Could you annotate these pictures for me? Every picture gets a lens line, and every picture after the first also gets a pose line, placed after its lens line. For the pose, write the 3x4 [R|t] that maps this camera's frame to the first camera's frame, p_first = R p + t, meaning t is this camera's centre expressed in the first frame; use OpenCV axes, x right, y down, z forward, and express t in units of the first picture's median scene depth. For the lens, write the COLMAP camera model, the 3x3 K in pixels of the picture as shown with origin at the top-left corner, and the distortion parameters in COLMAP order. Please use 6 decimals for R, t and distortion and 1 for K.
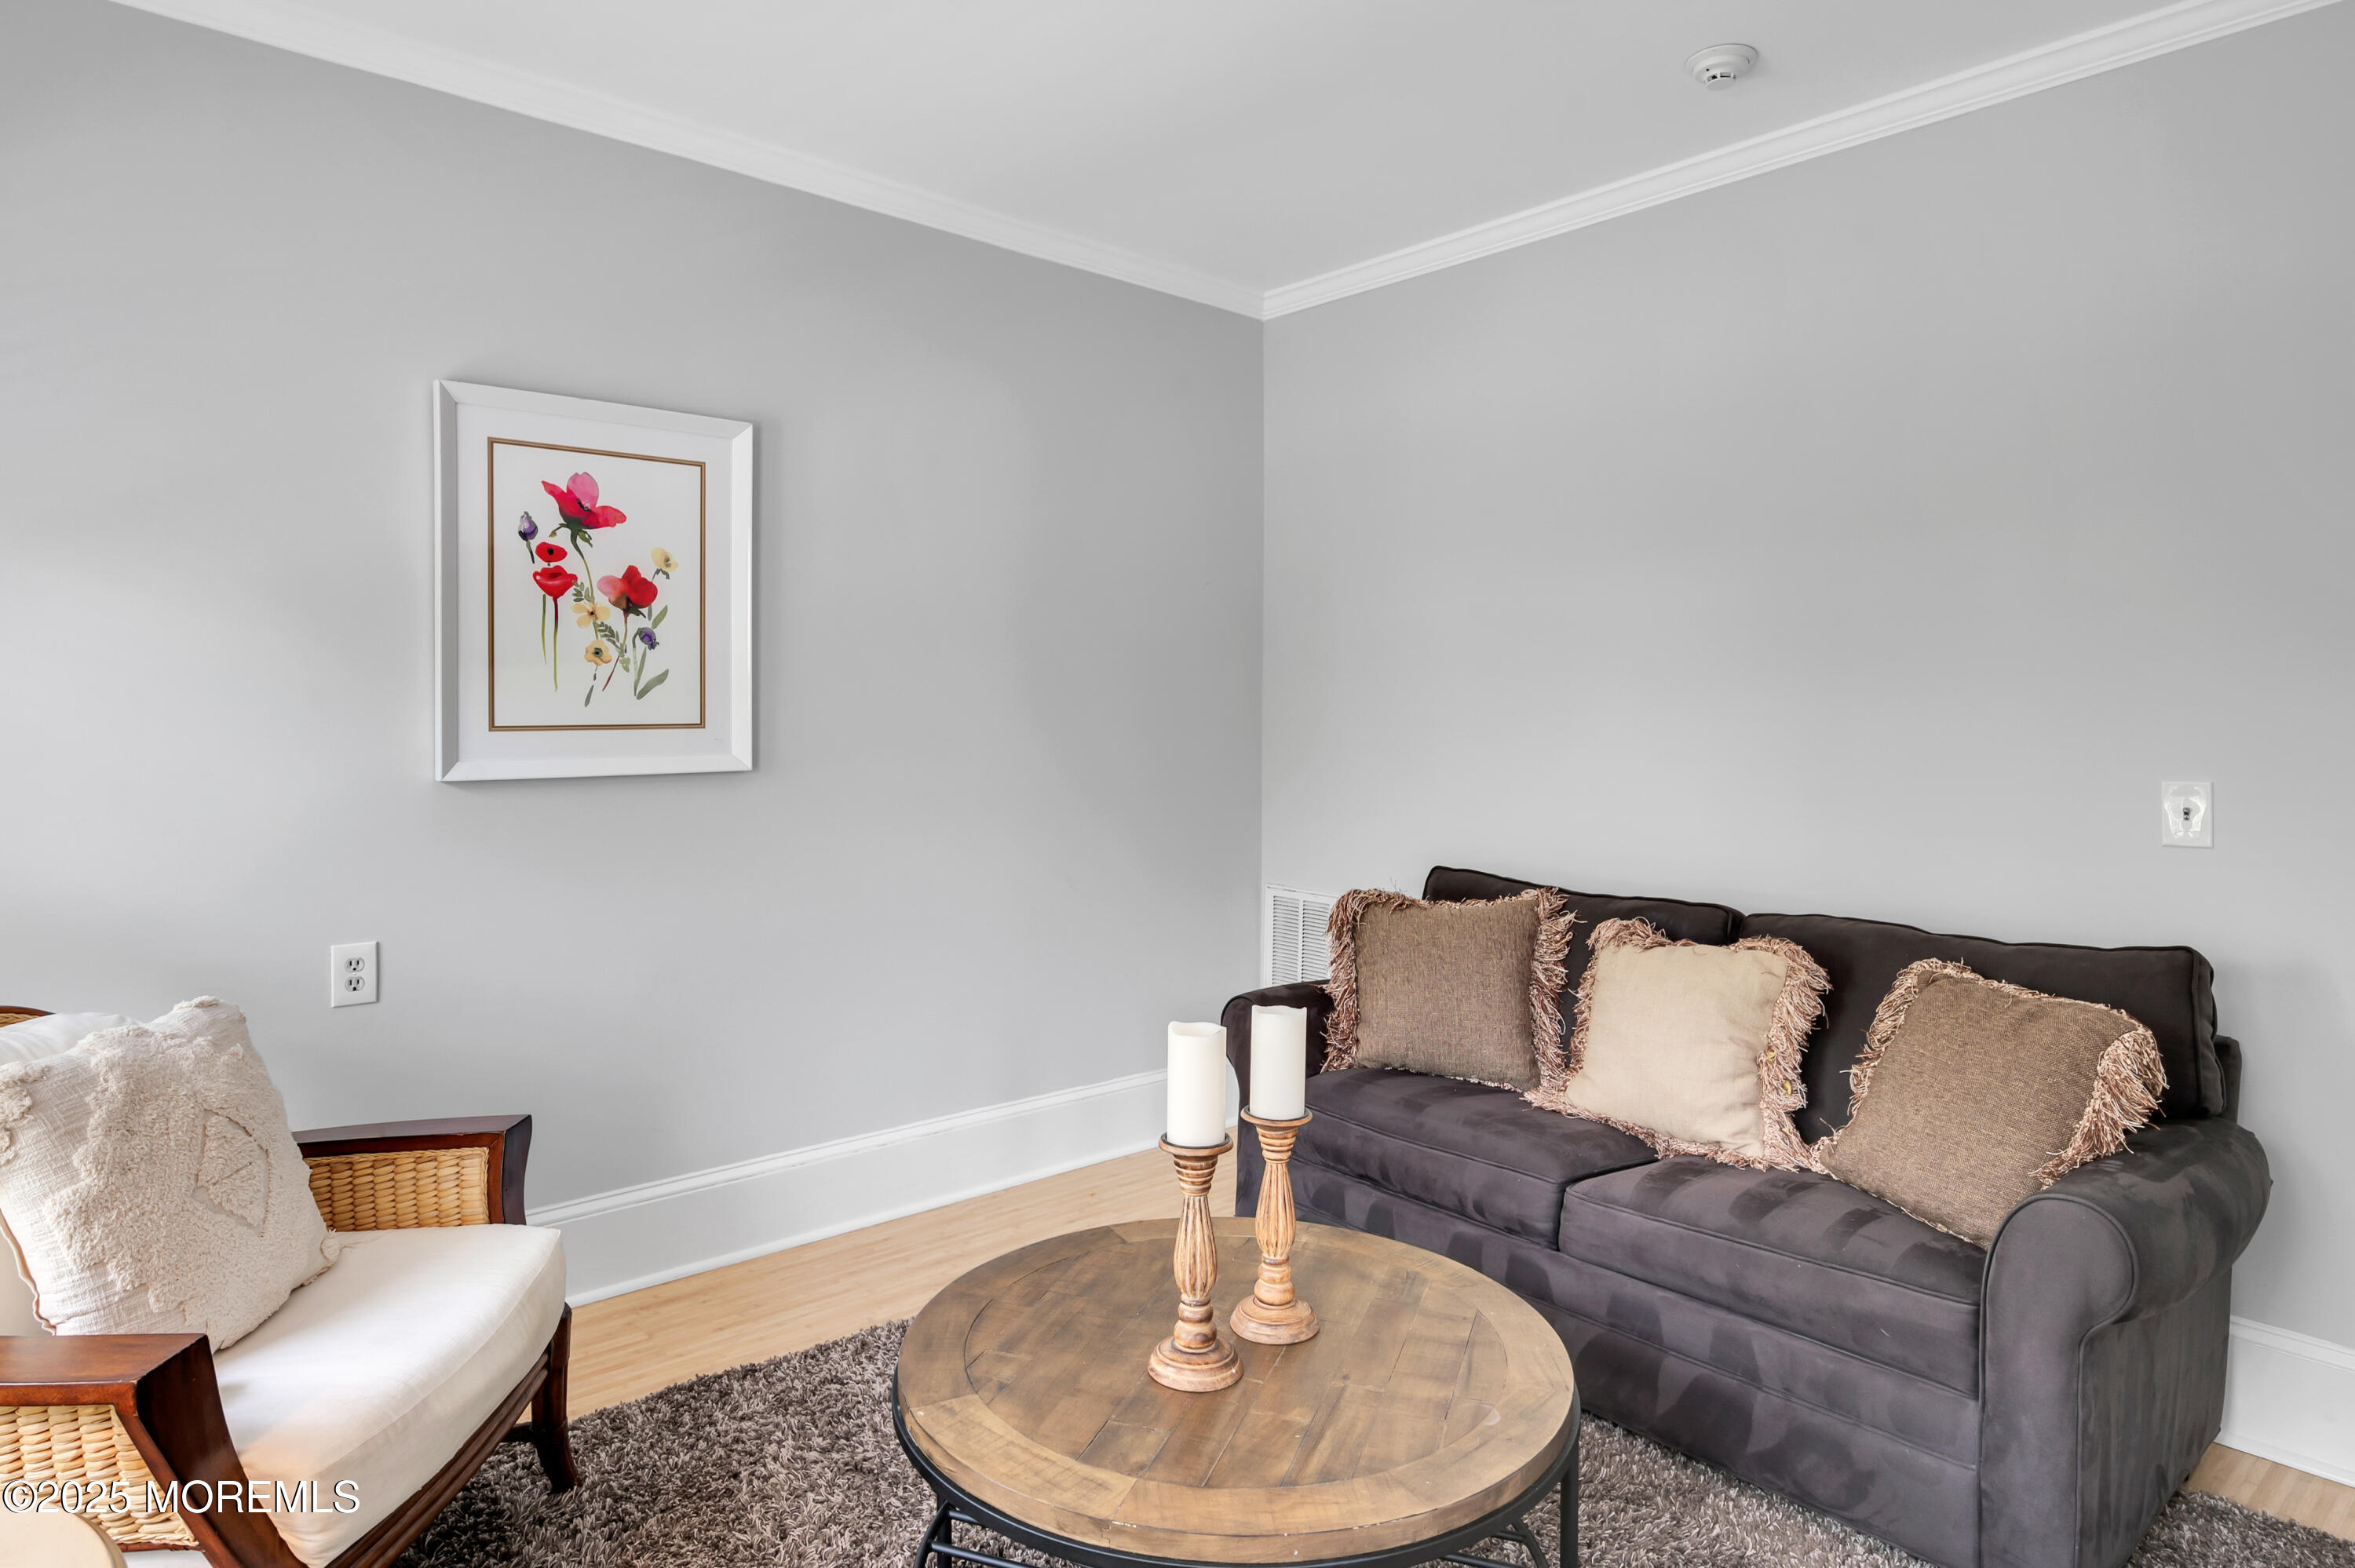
lens RADIAL K [[1449.1, 0, 1183.3], [0, 1449.1, 739.0], [0, 0, 1]] dist [0.000169, -0.003047]
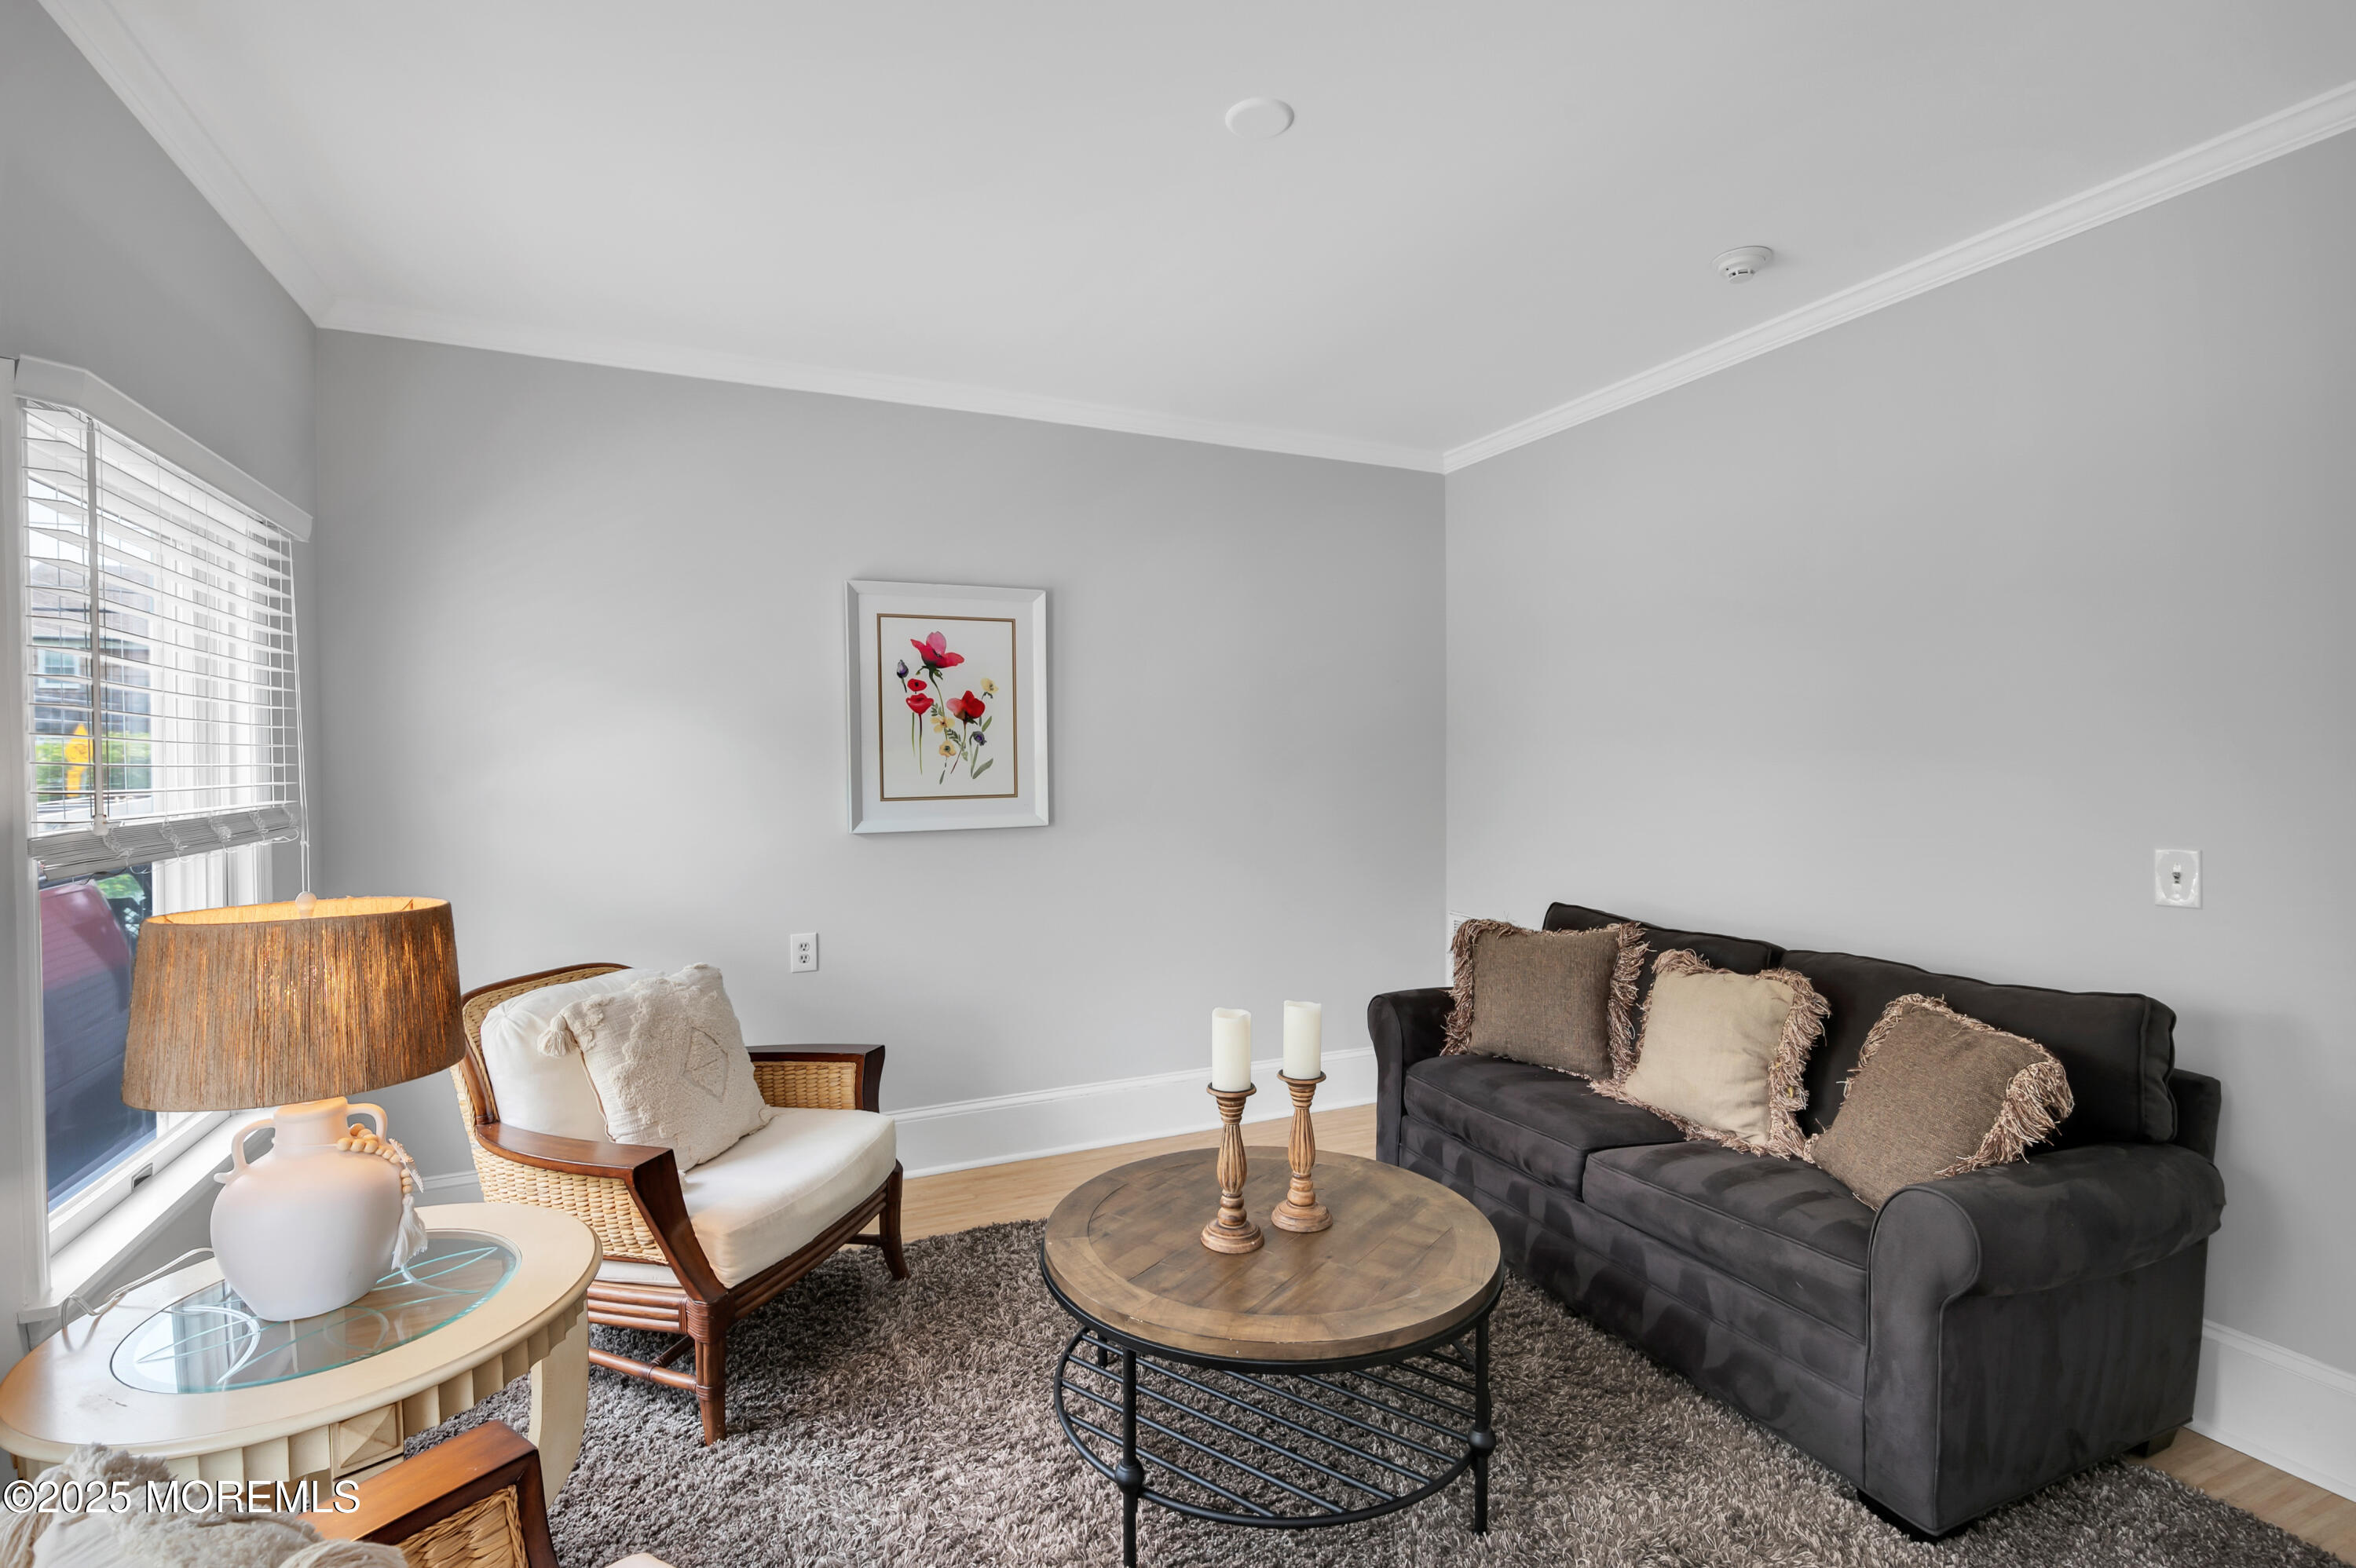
lens RADIAL K [[1204.3, 0, 1178.0], [0, 1204.3, 784.0], [0, 0, 1]] dist [-0.001896, 0.000127]
pose [[0.948347, -0.002875, -0.317221, 0.267733], [0.005634, 0.999954, 0.007779, -0.036036], [0.317184, -0.009165, 0.948320, -0.149378]]
